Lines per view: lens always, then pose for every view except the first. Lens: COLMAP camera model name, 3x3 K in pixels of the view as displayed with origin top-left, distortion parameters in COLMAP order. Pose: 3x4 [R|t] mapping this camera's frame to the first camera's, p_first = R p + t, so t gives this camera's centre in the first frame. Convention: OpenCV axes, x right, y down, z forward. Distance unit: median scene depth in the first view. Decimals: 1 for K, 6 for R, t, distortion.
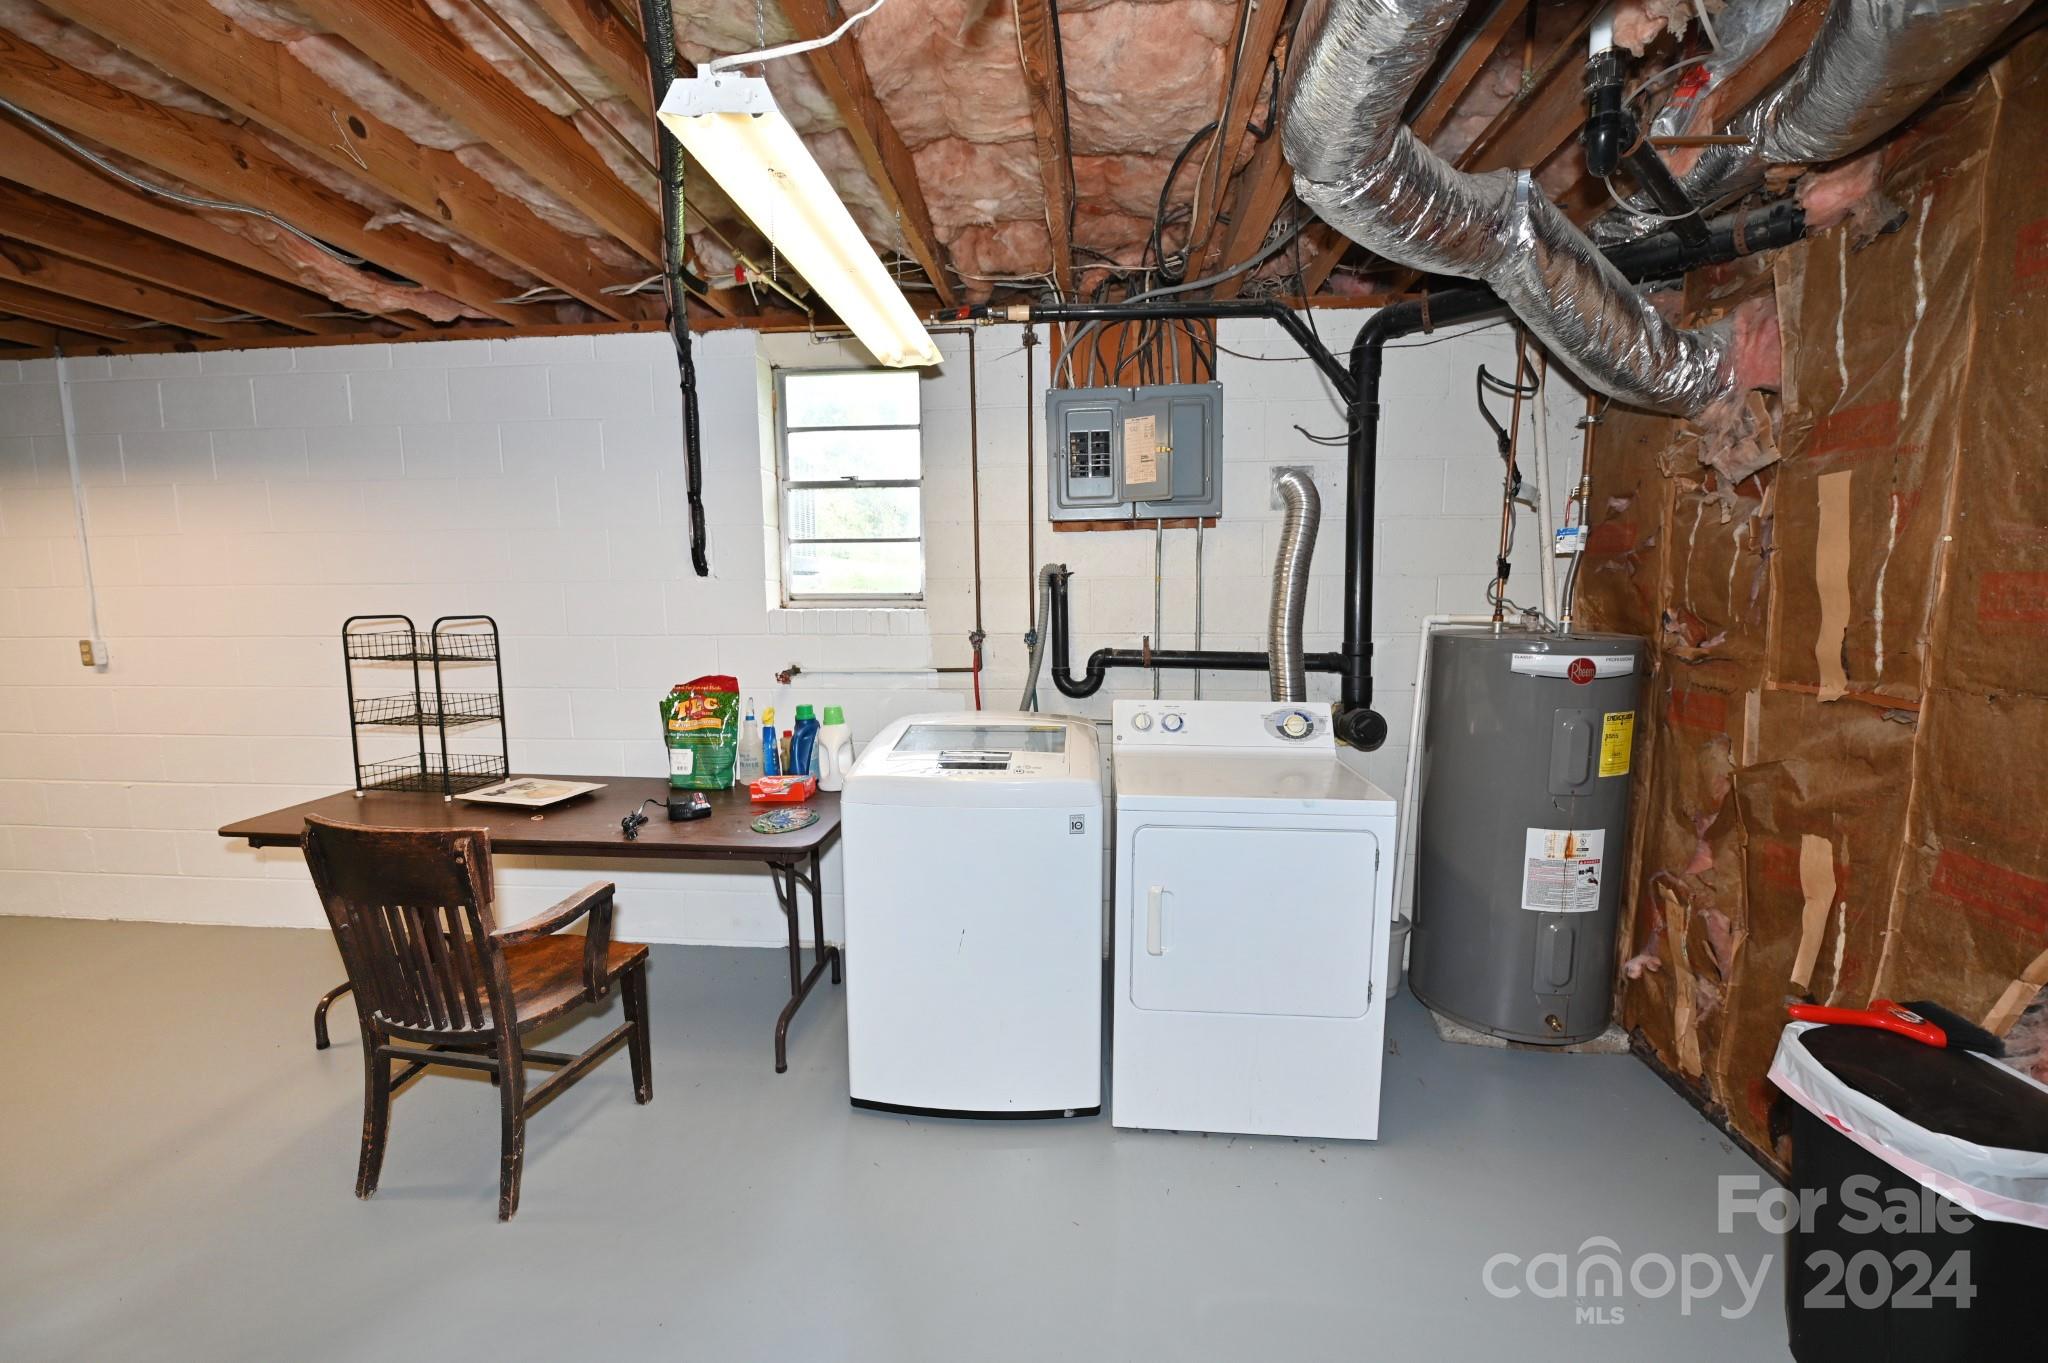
lens RADIAL K [[810.9, 0, 1023.4], [0, 810.9, 675.8], [0, 0, 1]] dist [-0.007716, -0.001083]
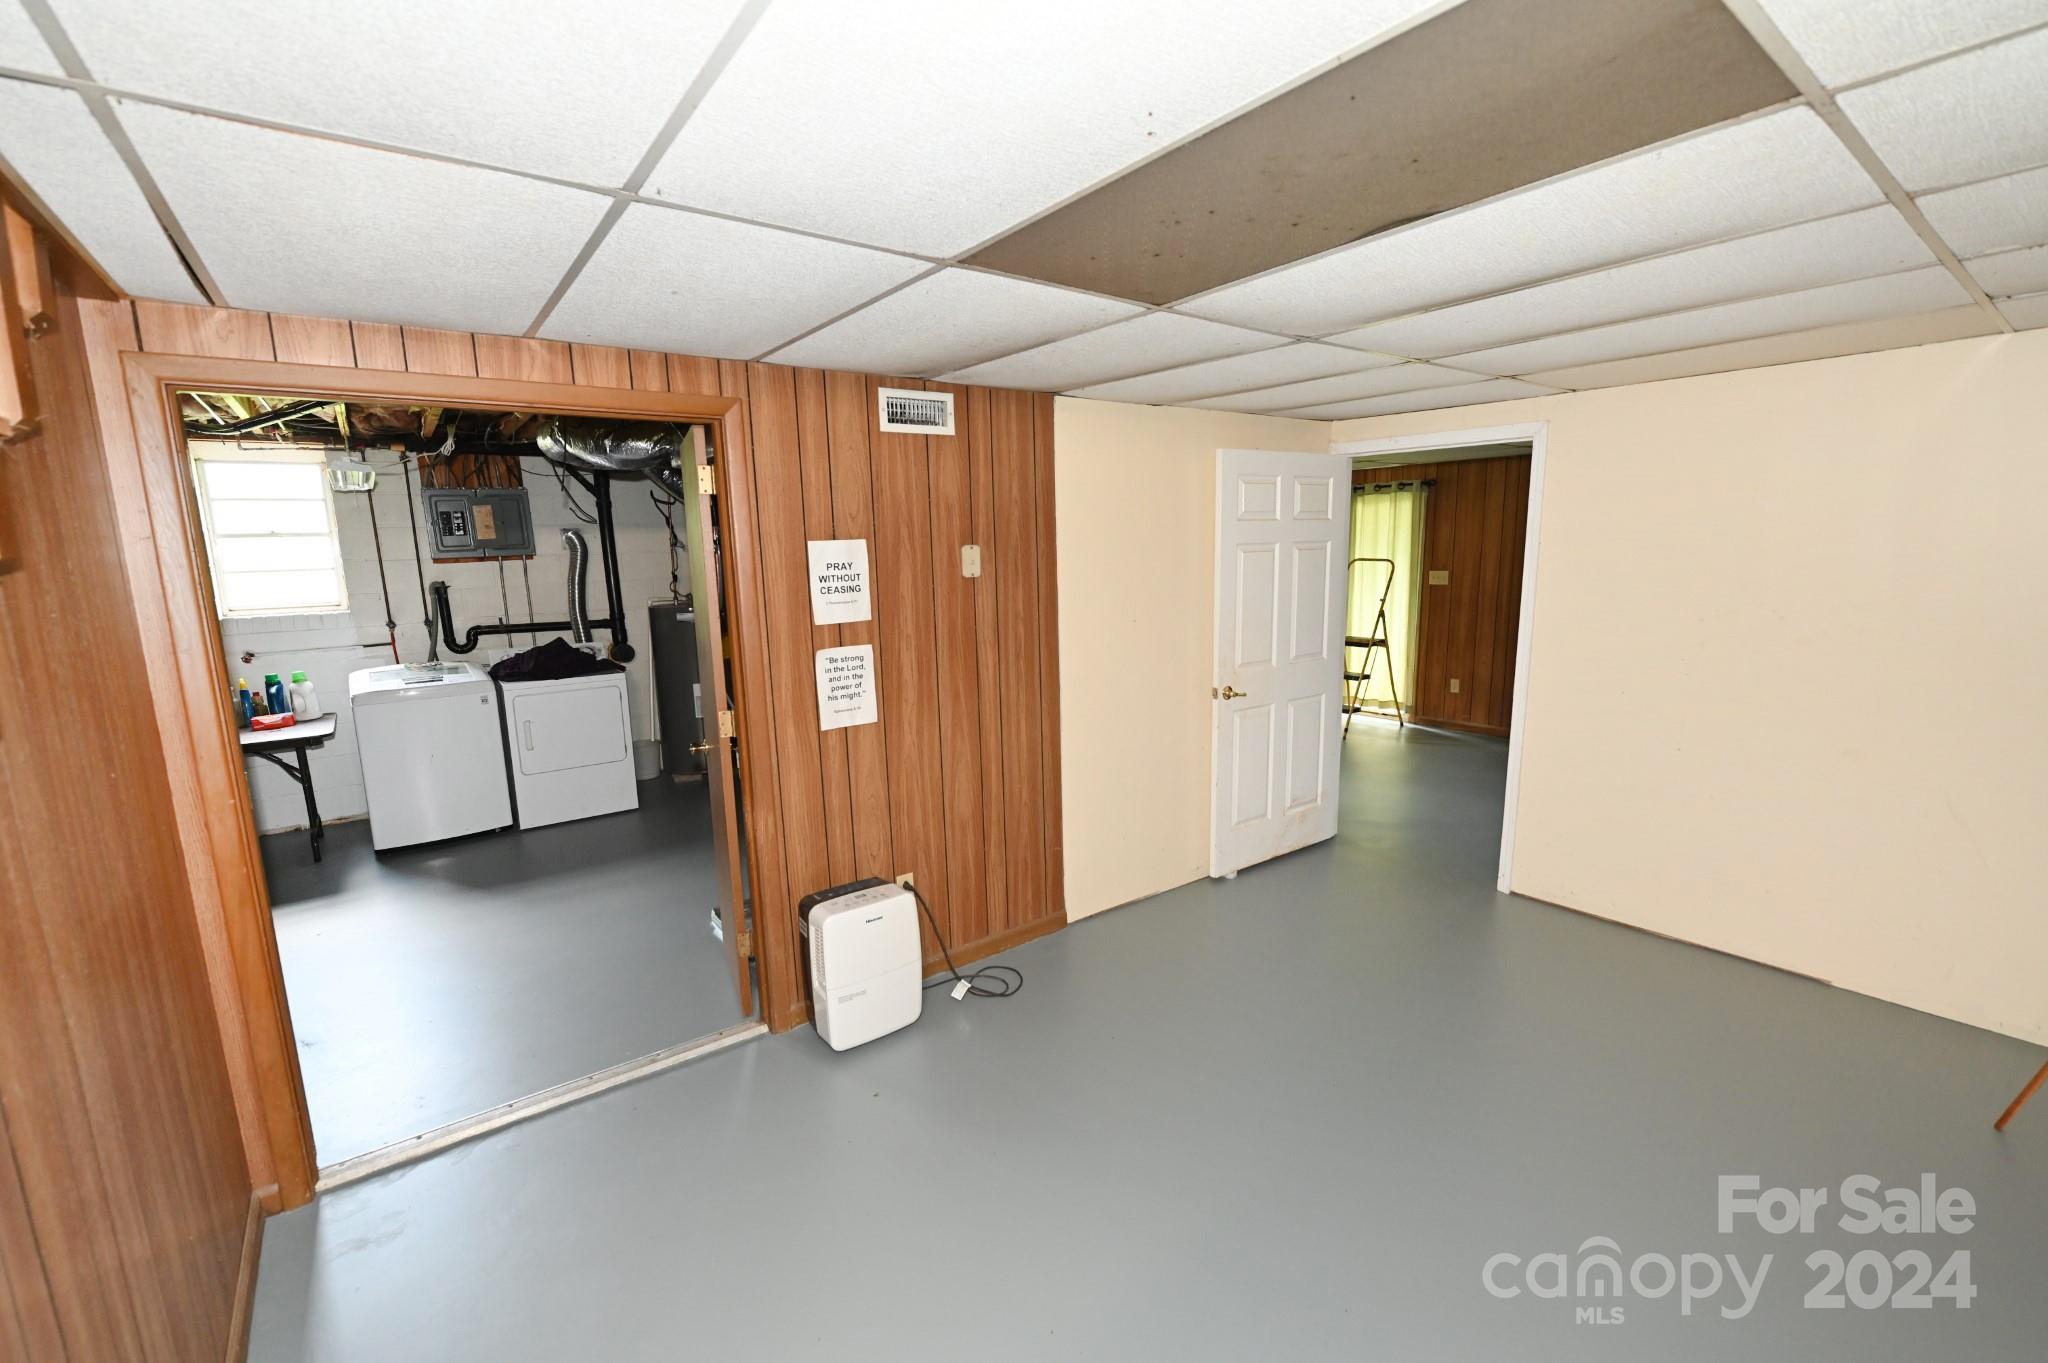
lens RADIAL K [[851.8, 0, 1031.8], [0, 851.8, 688.5], [0, 0, 1]] dist [-0.003279, -0.000105]
pose [[0.733153, -0.125953, 0.668299, -0.296417], [0.094668, 0.992034, 0.083112, 0.070864], [-0.673443, 0.002333, 0.739236, -1.346358]]
